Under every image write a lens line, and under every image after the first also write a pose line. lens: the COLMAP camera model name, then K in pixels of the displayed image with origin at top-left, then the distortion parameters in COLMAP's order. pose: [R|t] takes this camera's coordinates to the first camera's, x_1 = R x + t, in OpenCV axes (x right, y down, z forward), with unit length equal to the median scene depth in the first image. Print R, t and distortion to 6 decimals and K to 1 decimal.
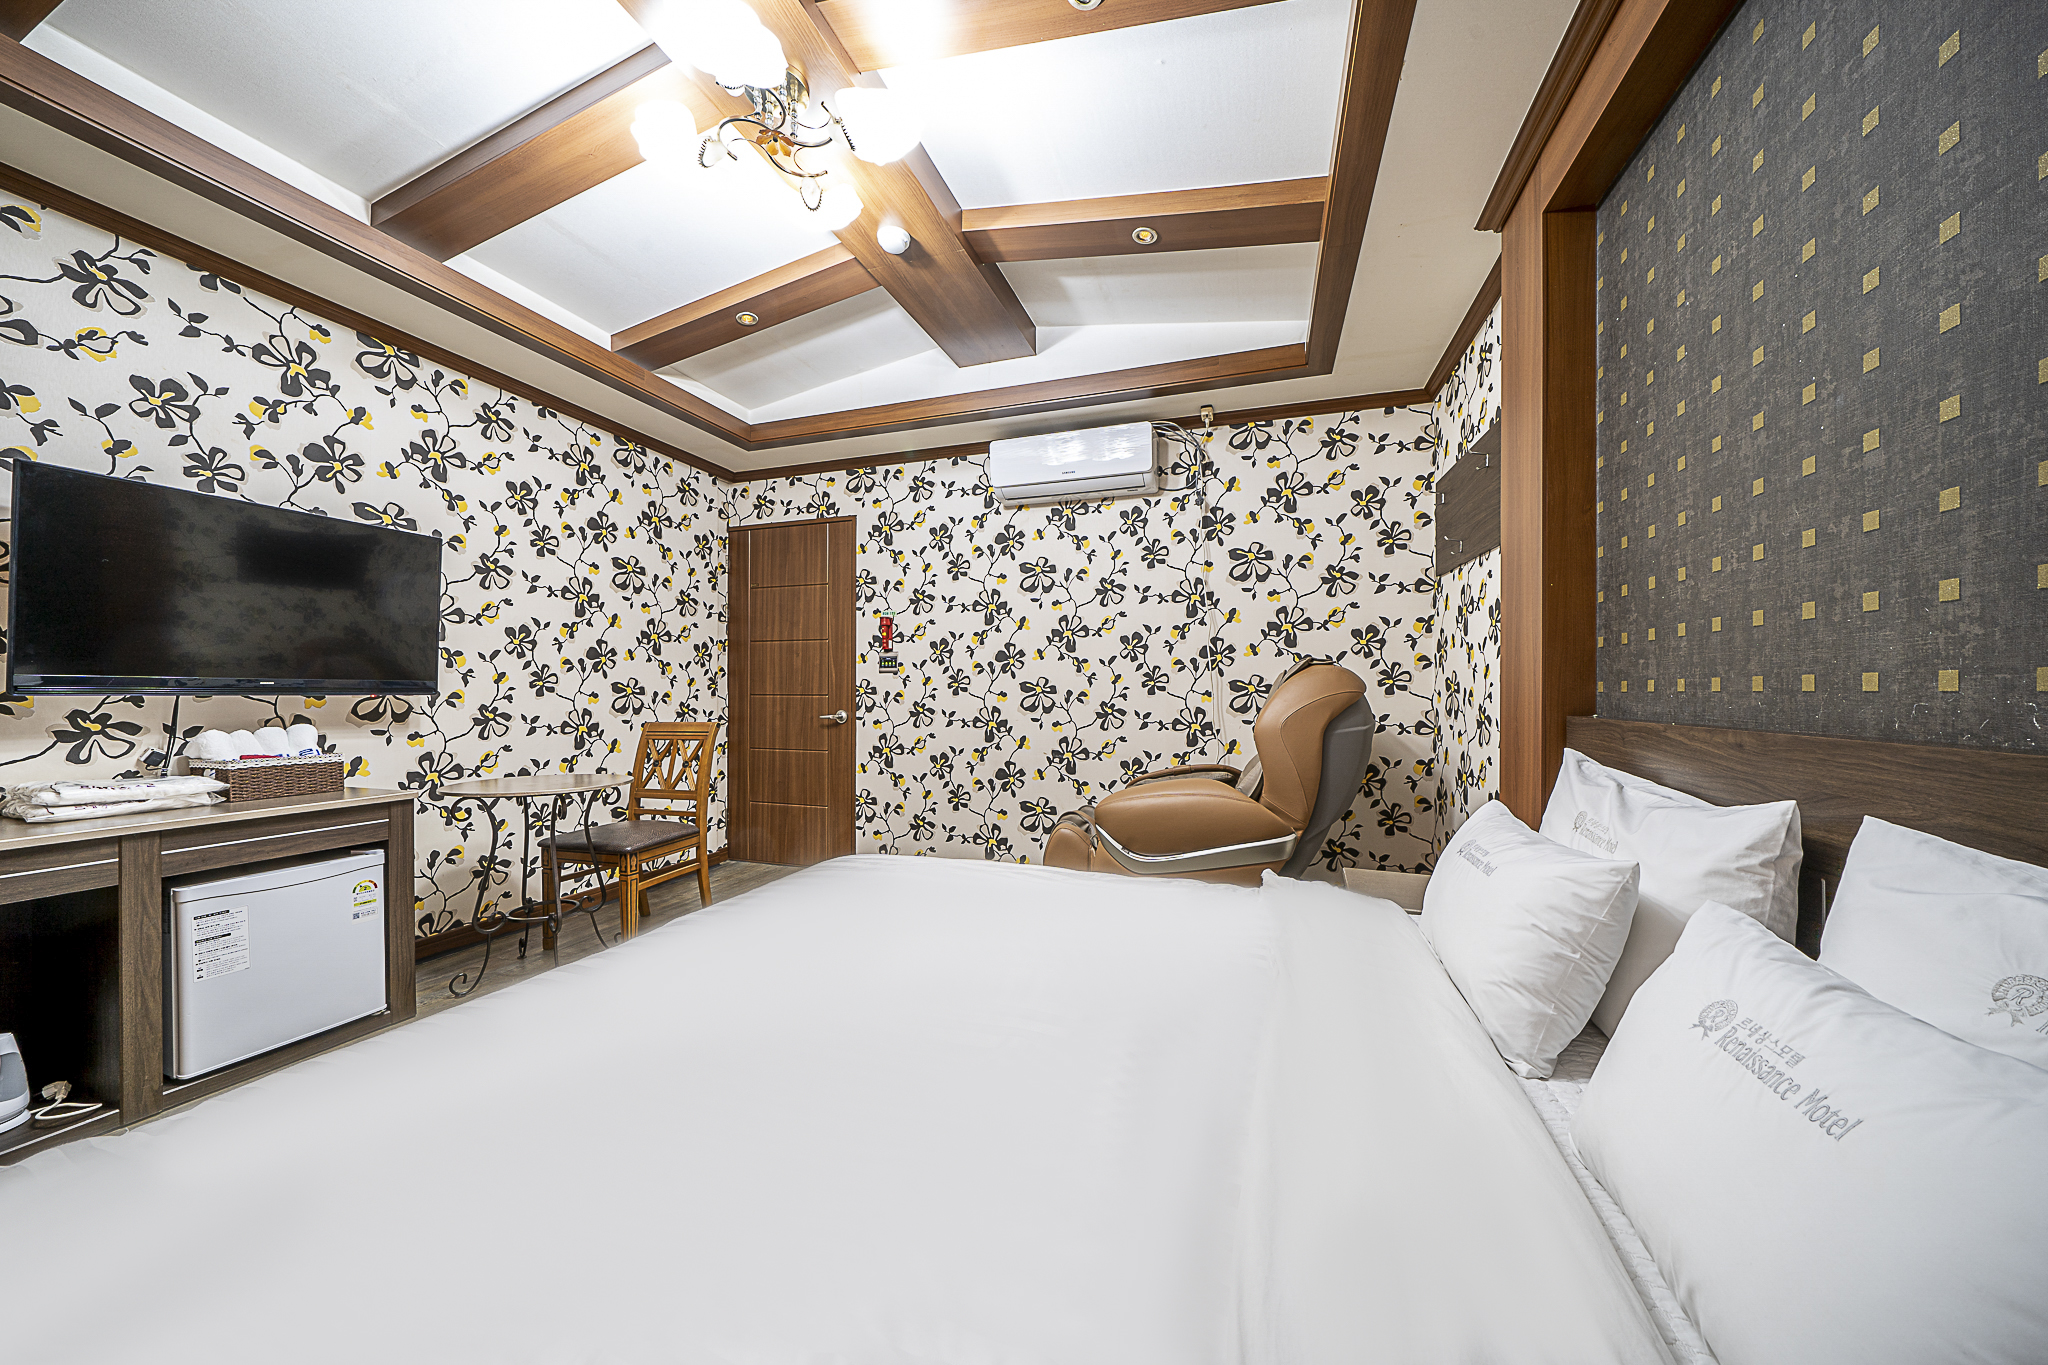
lens RADIAL K [[721.6, 0, 1039.4], [0, 721.6, 692.3], [0, 0, 1]] dist [-0.001214, -0.000219]
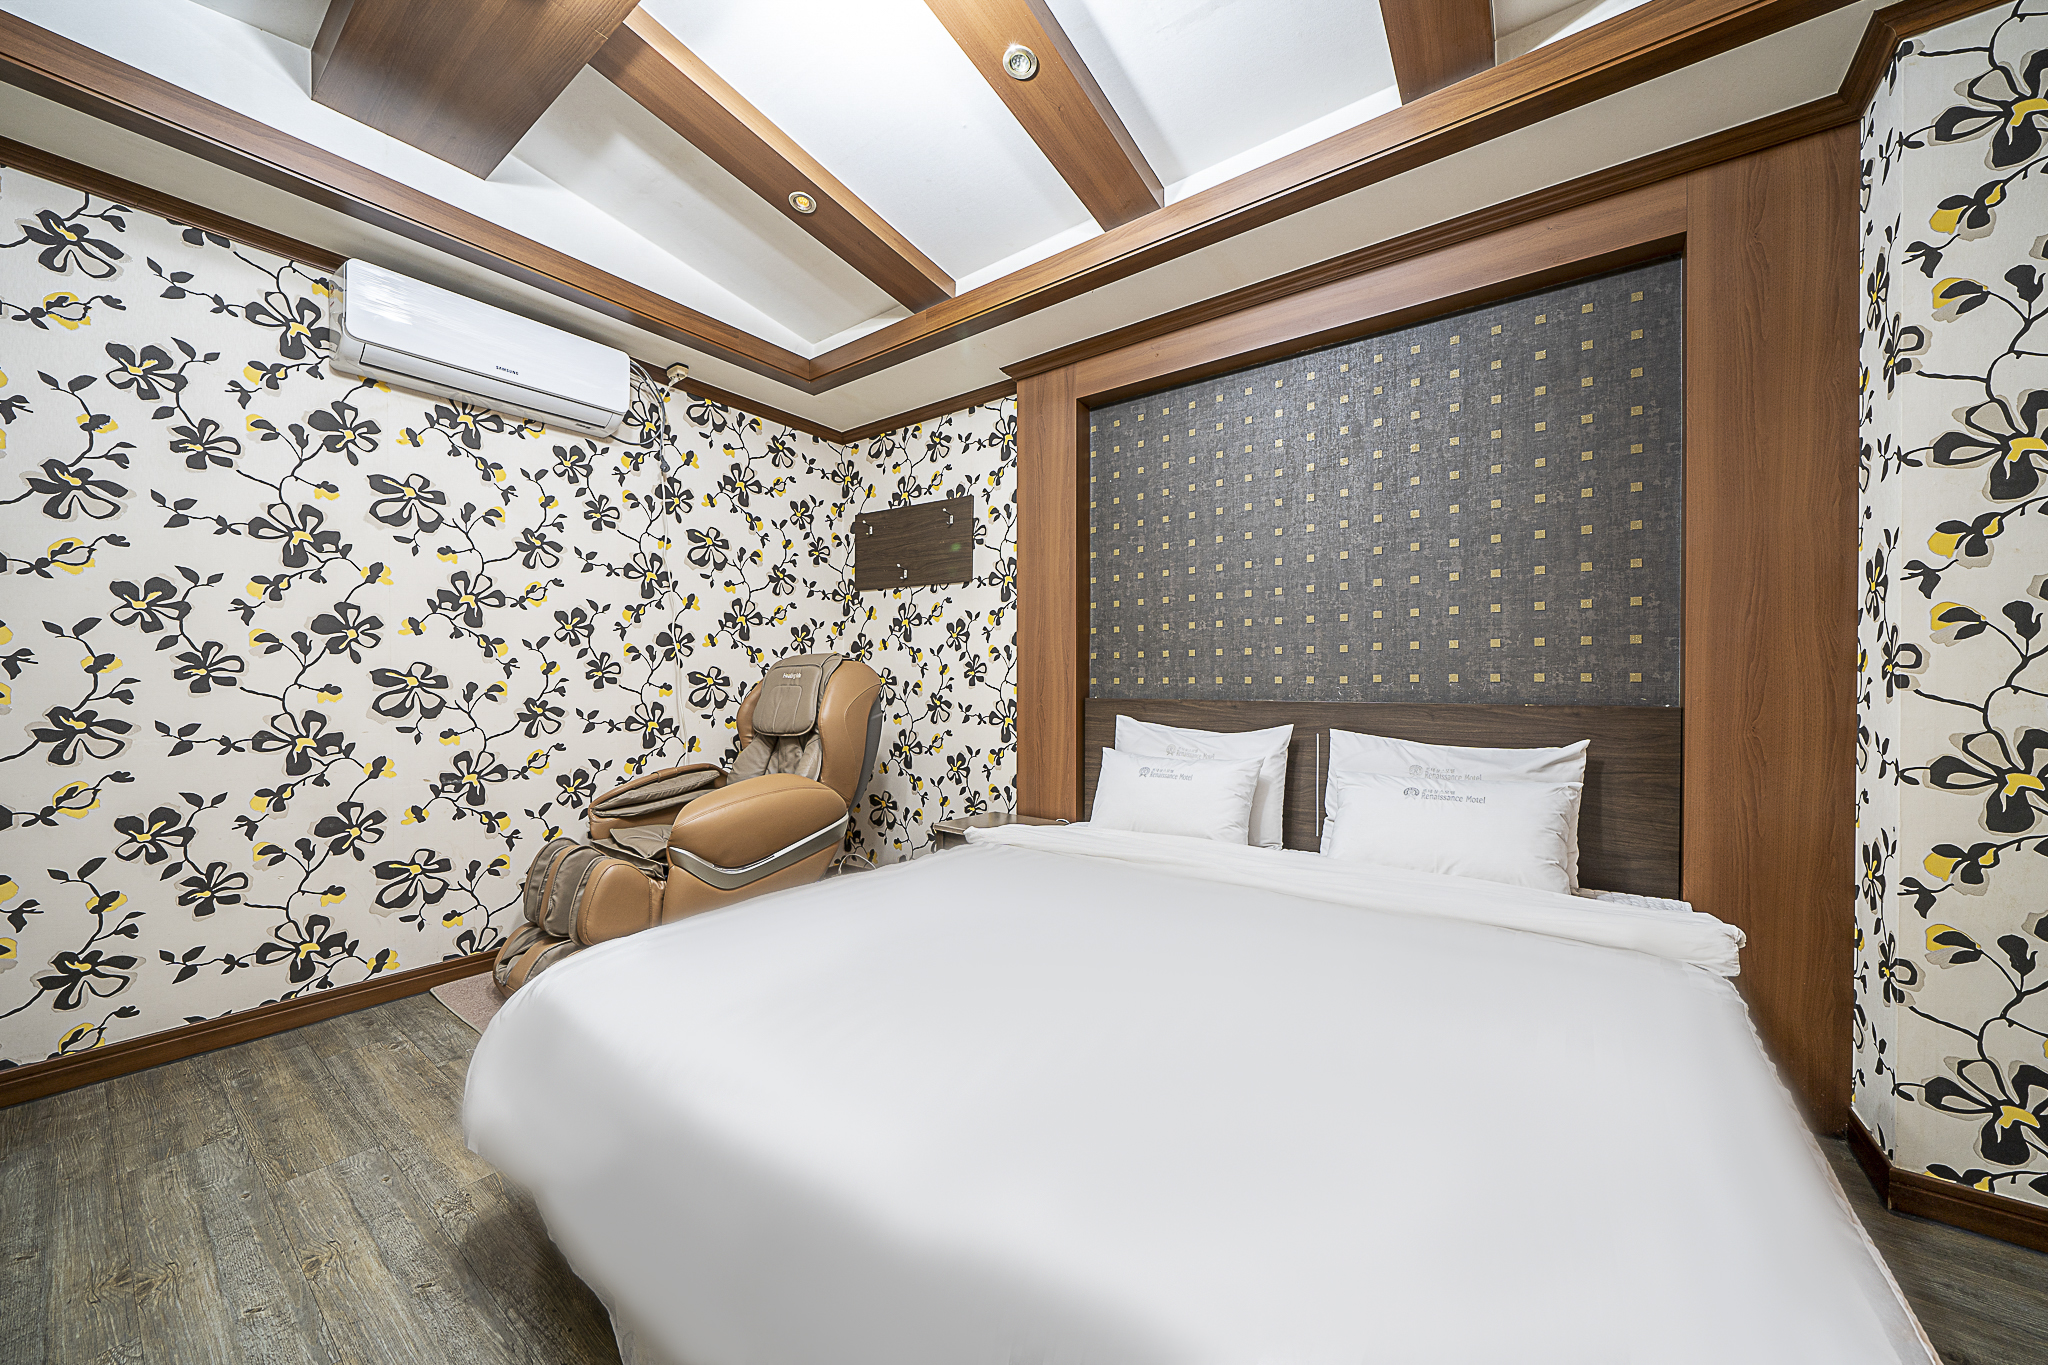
lens RADIAL K [[732.2, 0, 1031.8], [0, 732.2, 692.0], [0, 0, 1]] dist [-0.012218, 0.000279]
pose [[0.948412, -0.002899, -0.317027, 0.101635], [0.007972, 0.999860, 0.014707, 0.000945], [0.316940, -0.016476, 0.948302, 0.339968]]
